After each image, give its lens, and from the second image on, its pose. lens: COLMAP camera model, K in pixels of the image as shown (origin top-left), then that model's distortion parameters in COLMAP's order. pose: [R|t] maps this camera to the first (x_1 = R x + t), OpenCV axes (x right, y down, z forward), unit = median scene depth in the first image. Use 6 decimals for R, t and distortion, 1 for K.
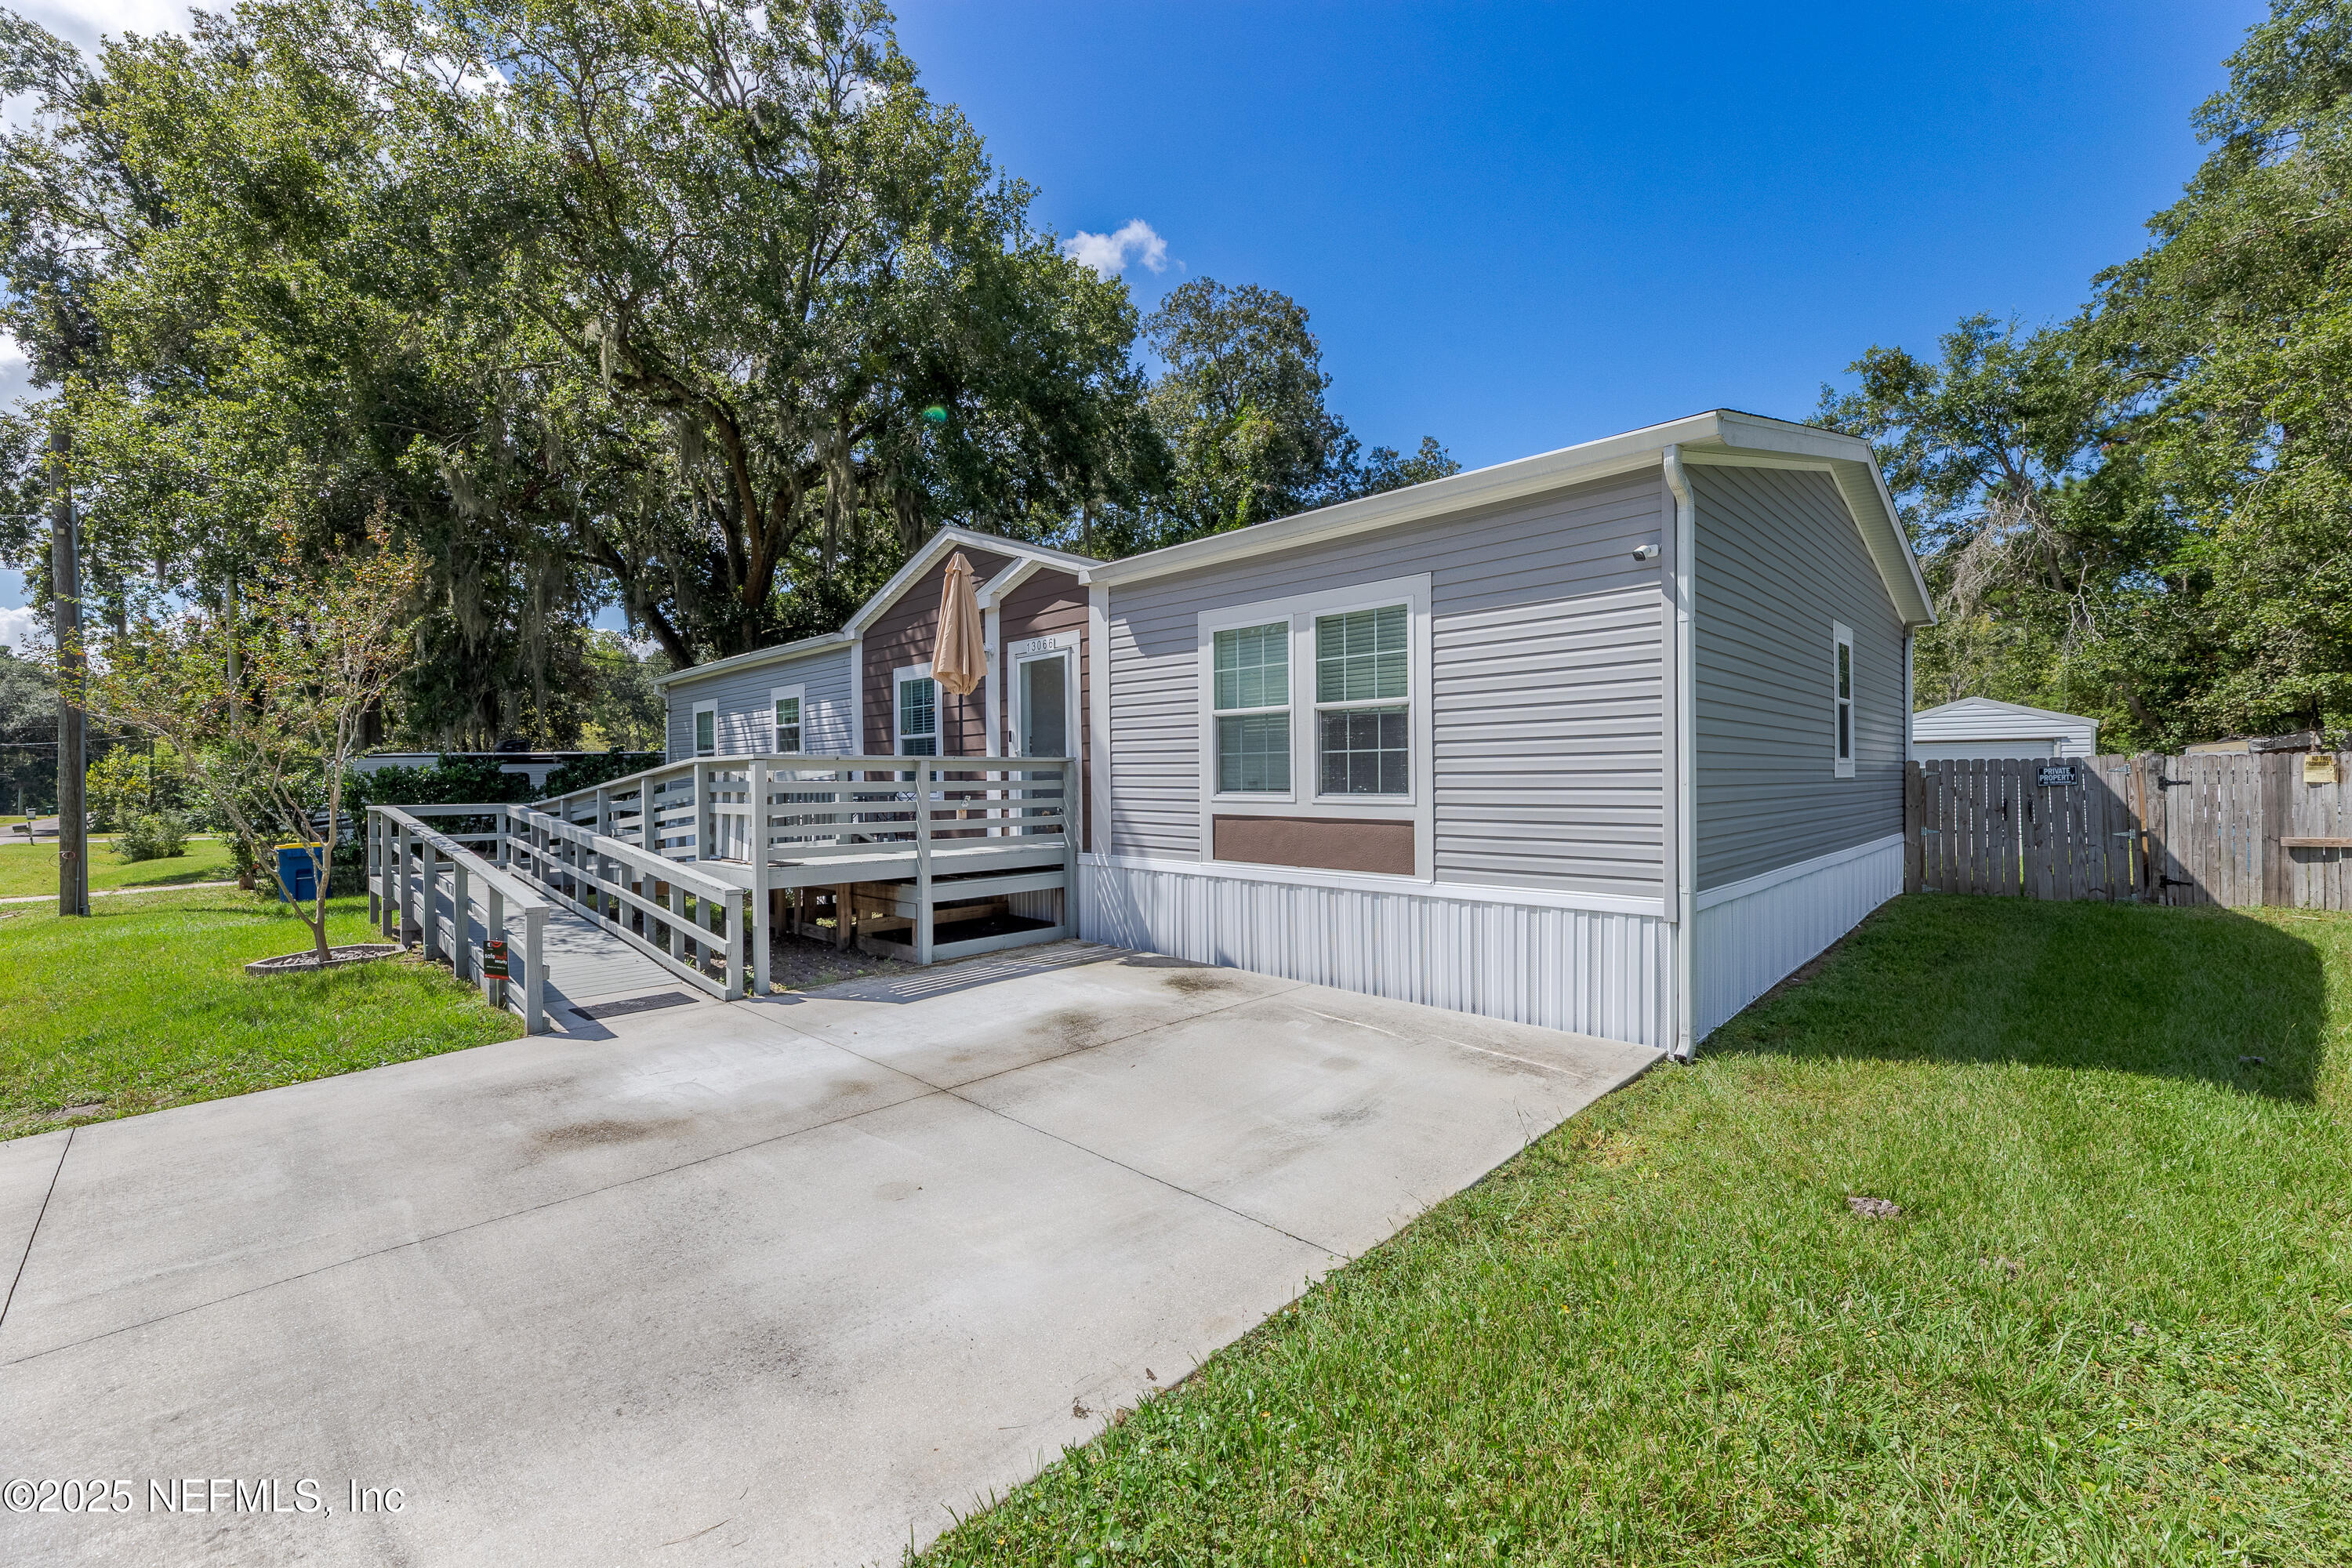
lens RADIAL K [[962.3, 0, 1184.1], [0, 962.3, 778.6], [0, 0, 1]] dist [-0.002248, 0.000009]
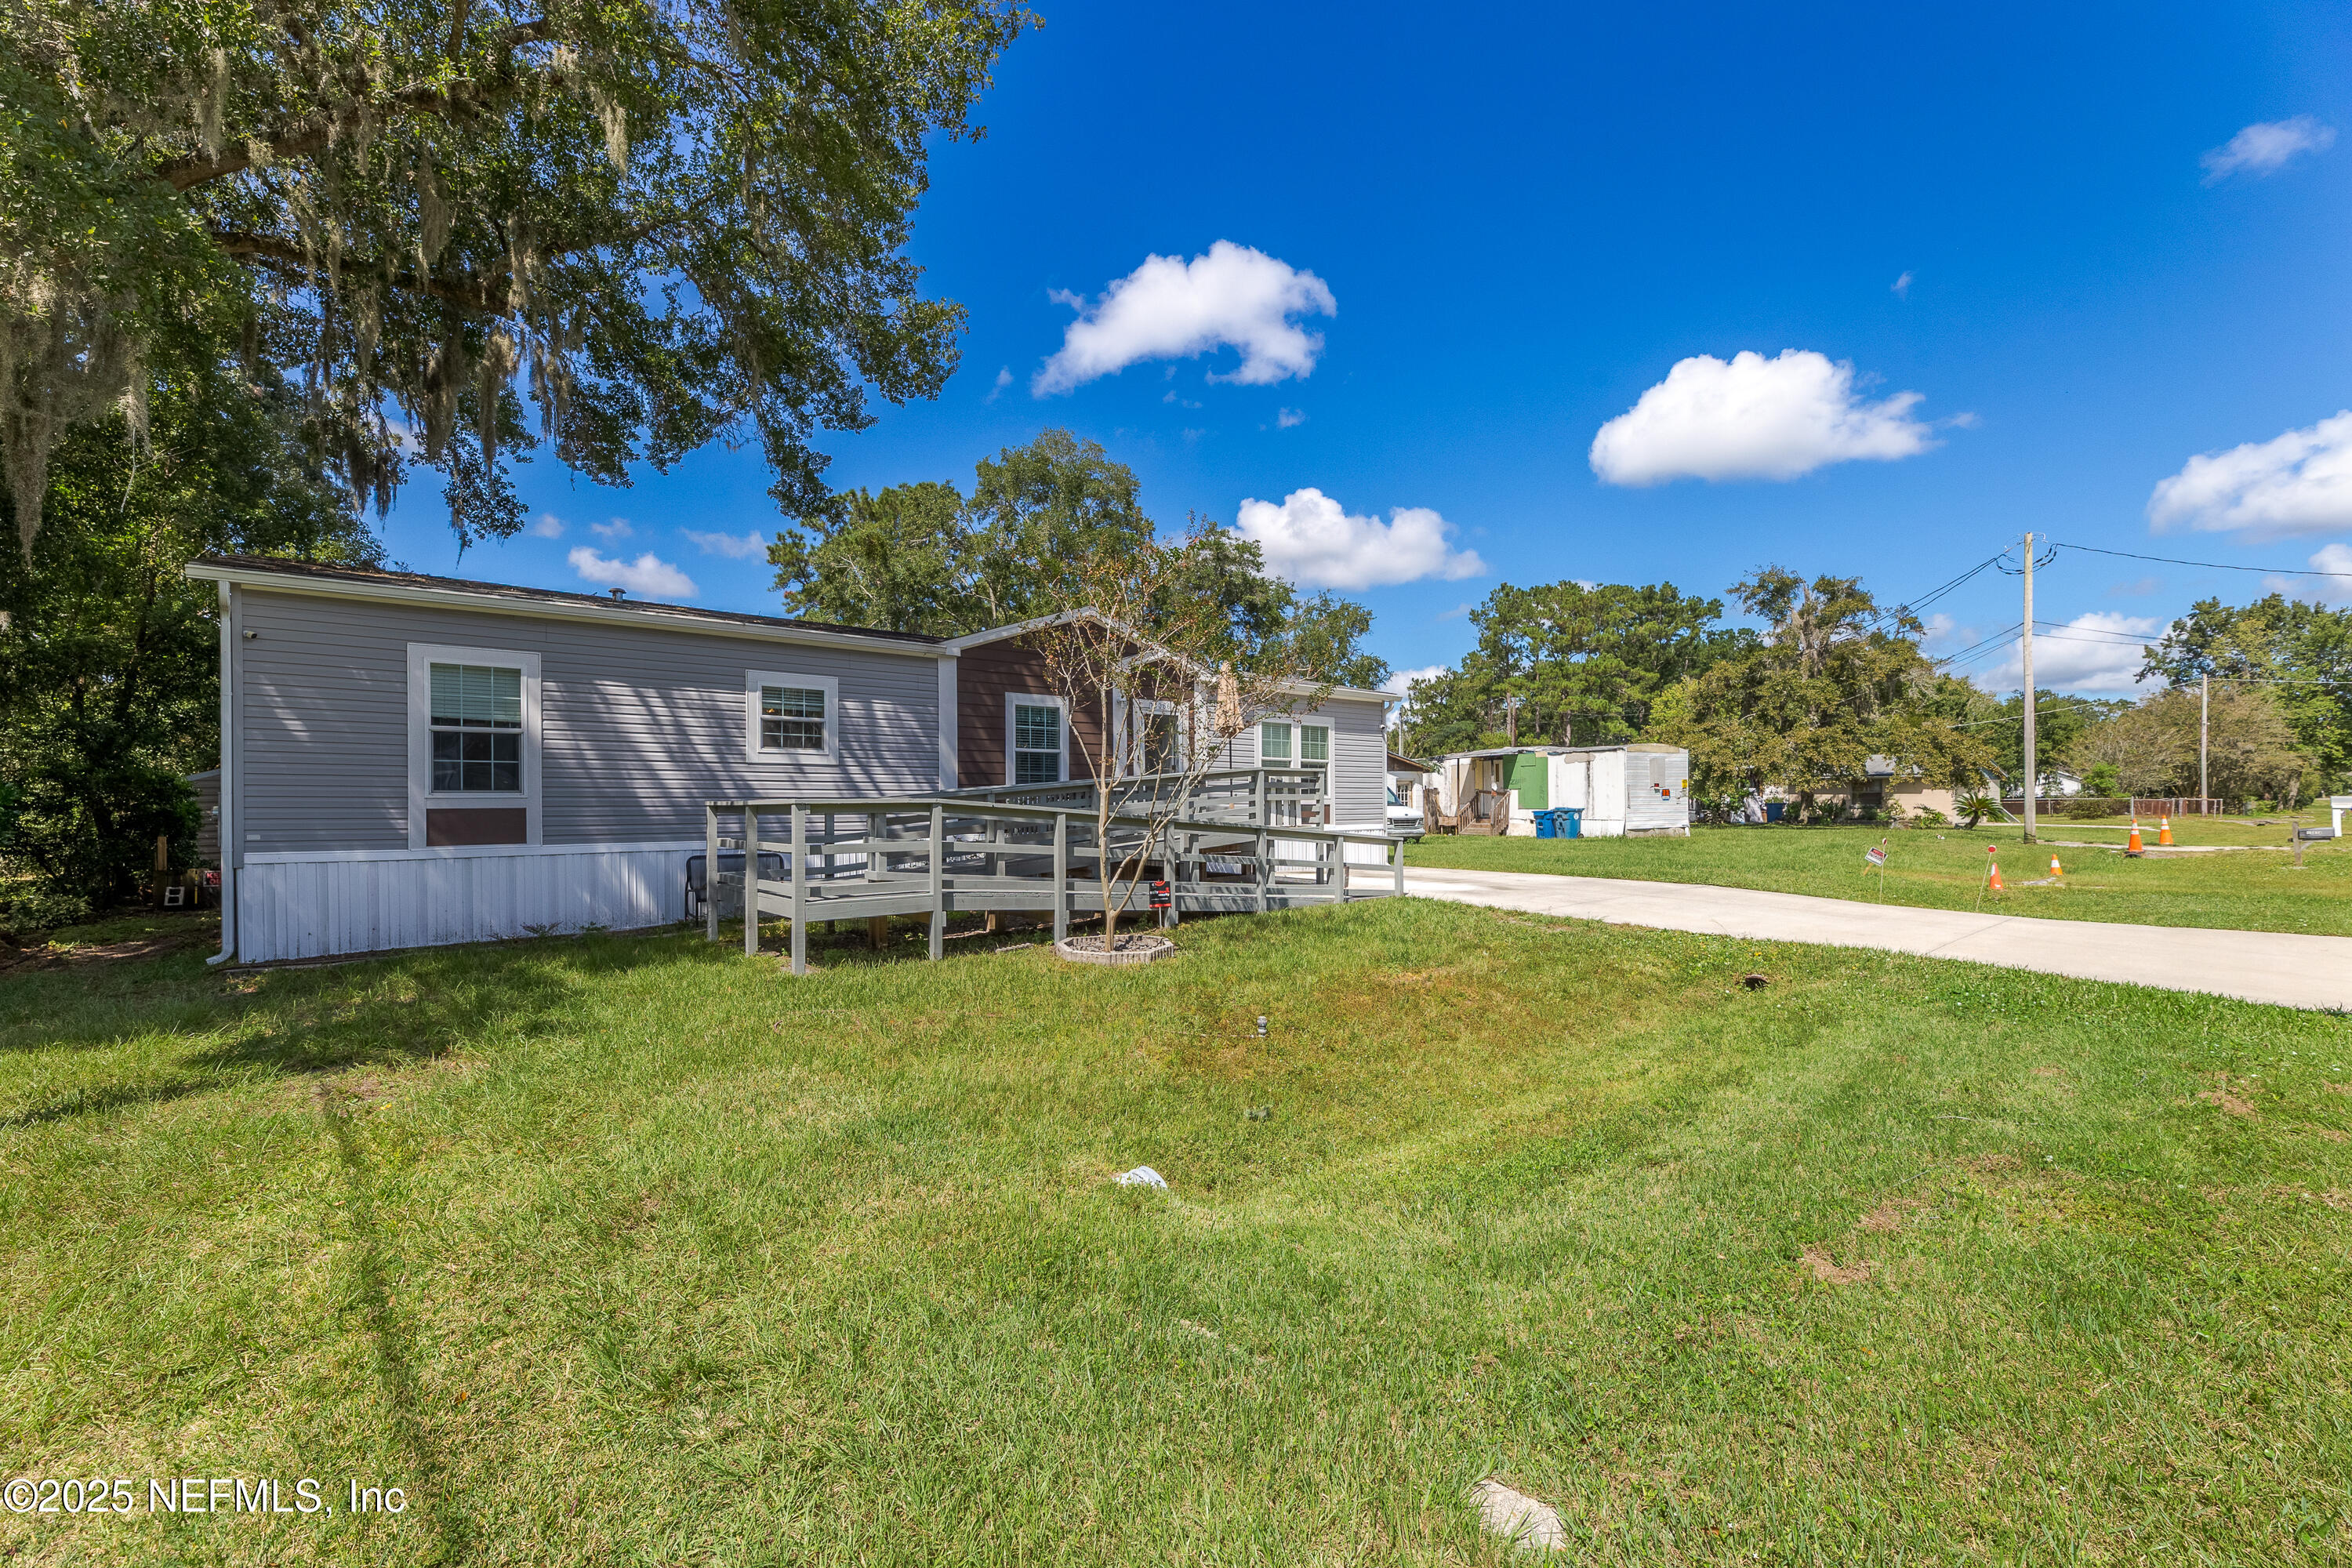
lens RADIAL K [[962.3, 0, 1184.1], [0, 962.3, 778.6], [0, 0, 1]] dist [-0.002248, 0.000009]
pose [[0.093789, 0.037803, 0.994874, -1.735558], [0.005327, 0.999246, -0.038471, 0.049671], [-0.995578, 0.008908, 0.093517, 0.777691]]
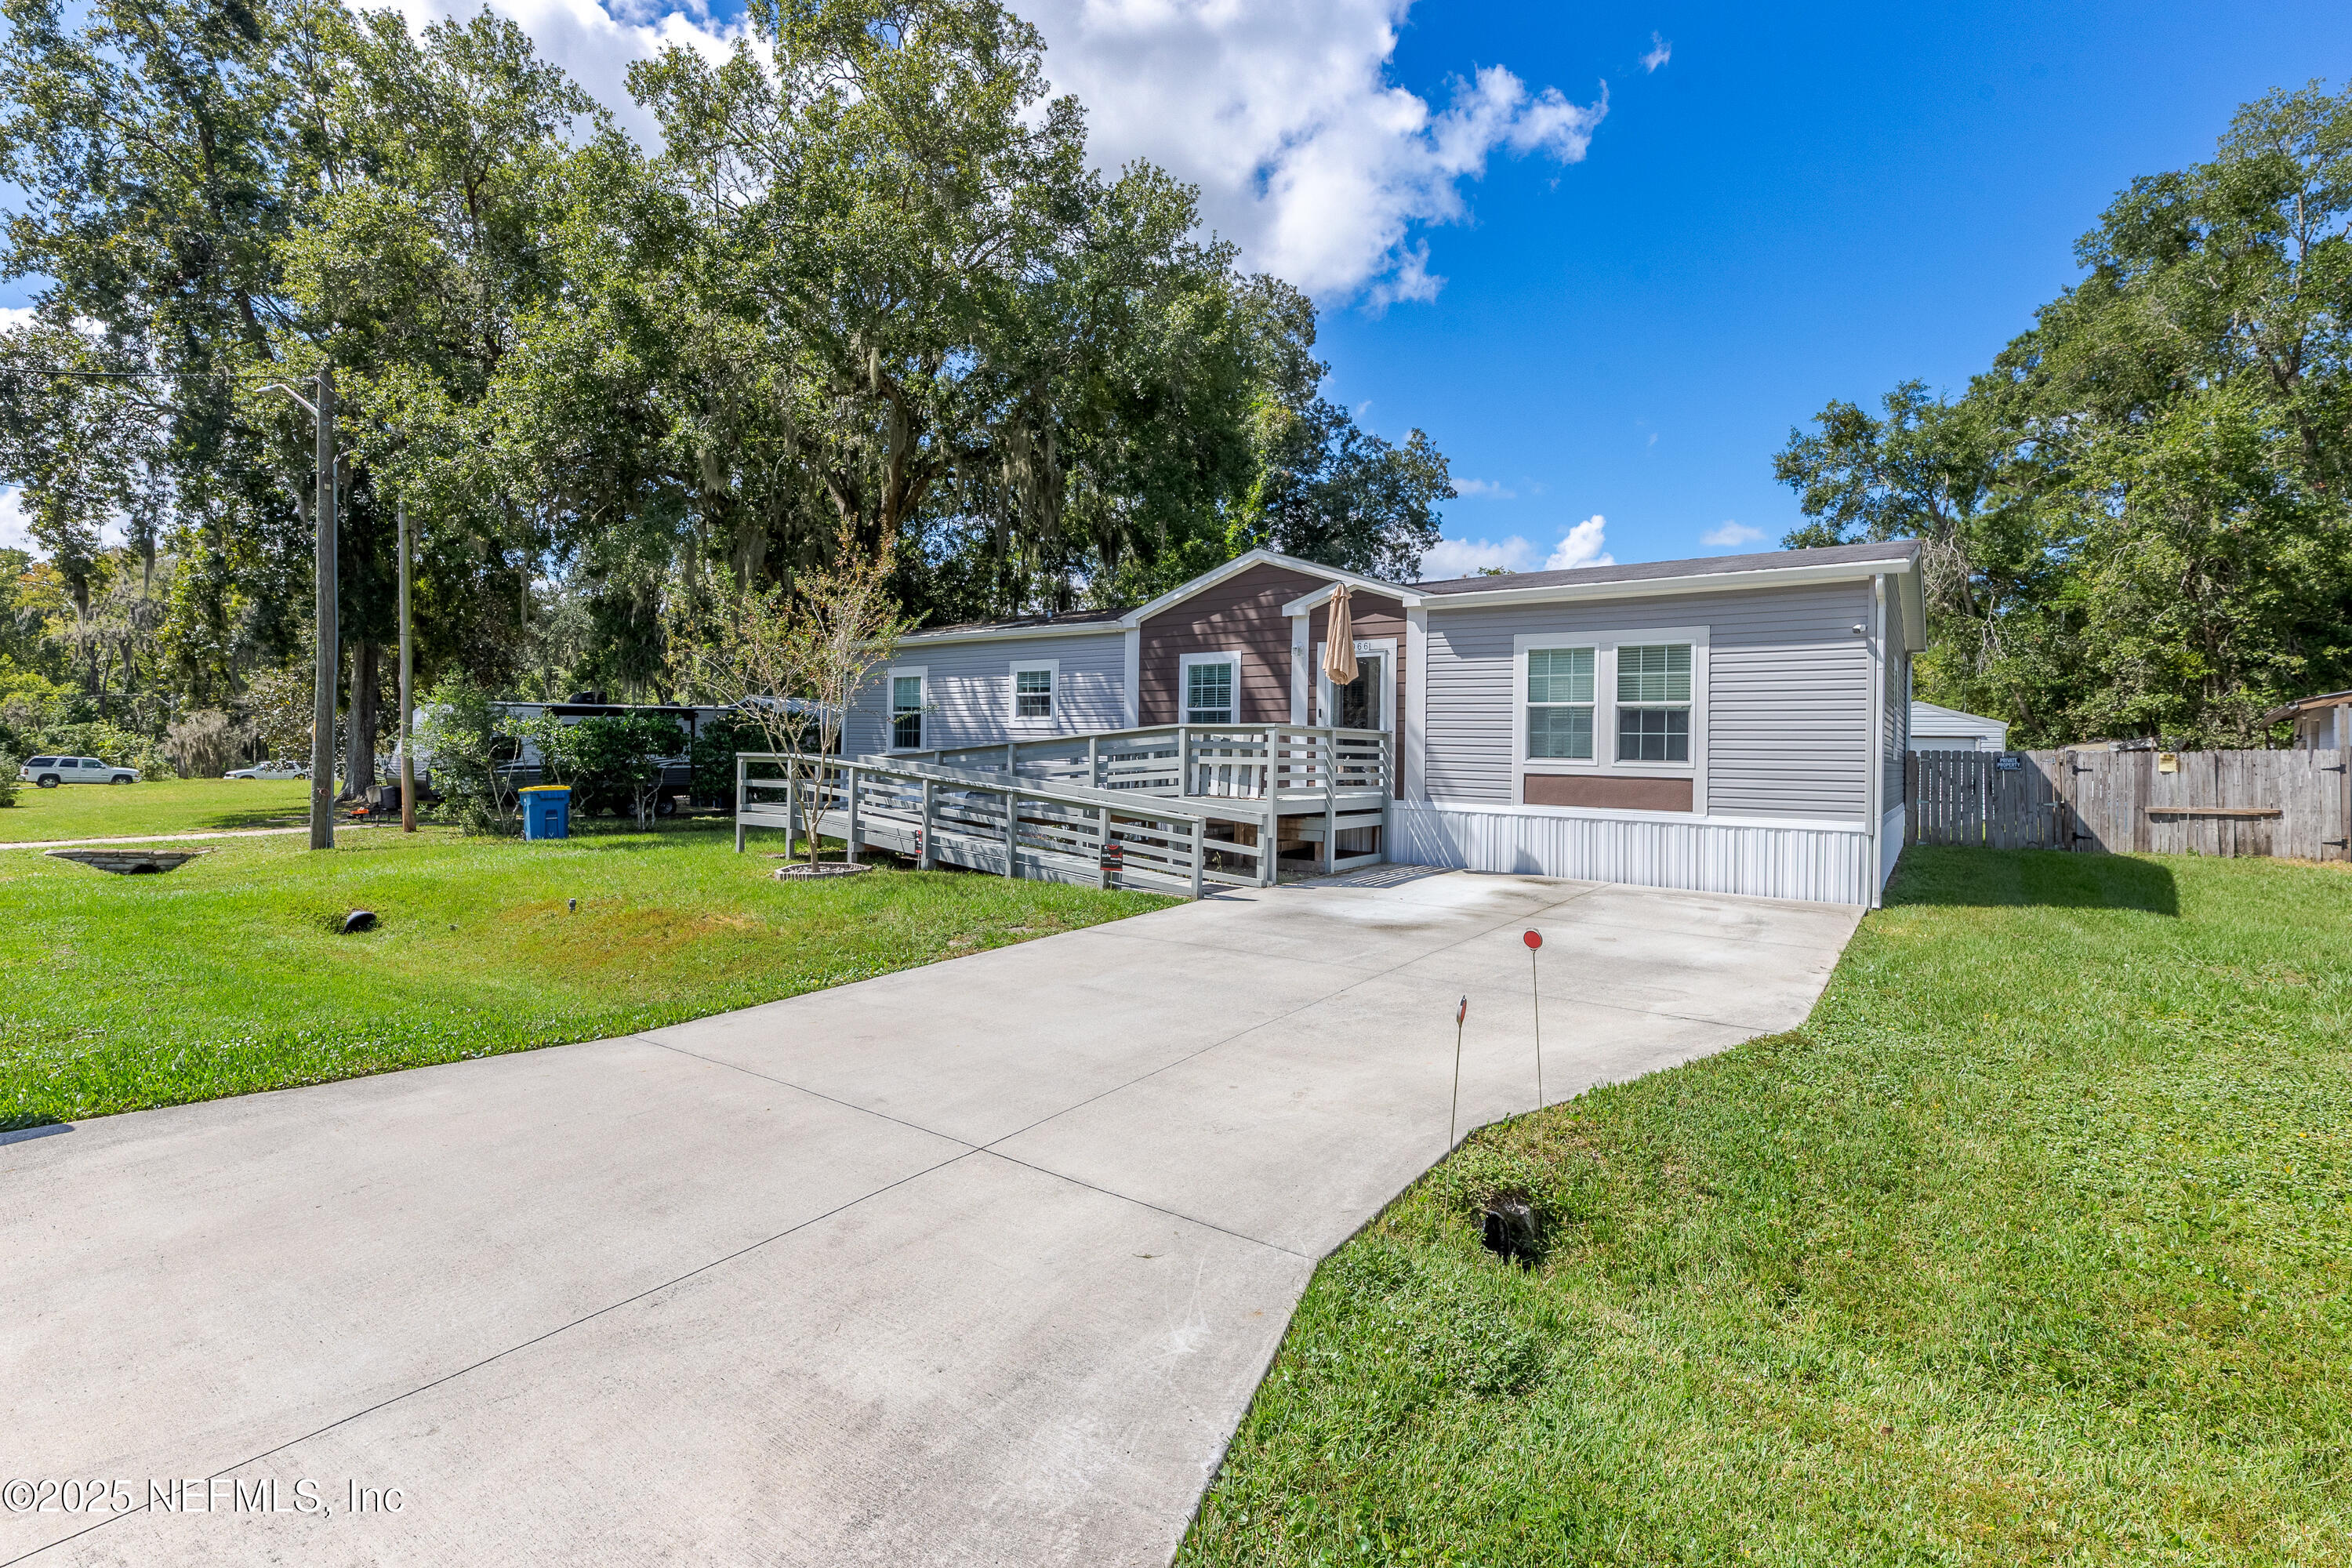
lens RADIAL K [[1066.9, 0, 1179.7], [0, 1066.9, 745.0], [0, 0, 1]] dist [-0.010572, 0.000203]
pose [[0.990521, 0.028719, 0.134327, -0.569099], [-0.027859, 0.999578, -0.008277, 0.017976], [-0.134508, 0.004456, 0.990902, -0.433019]]
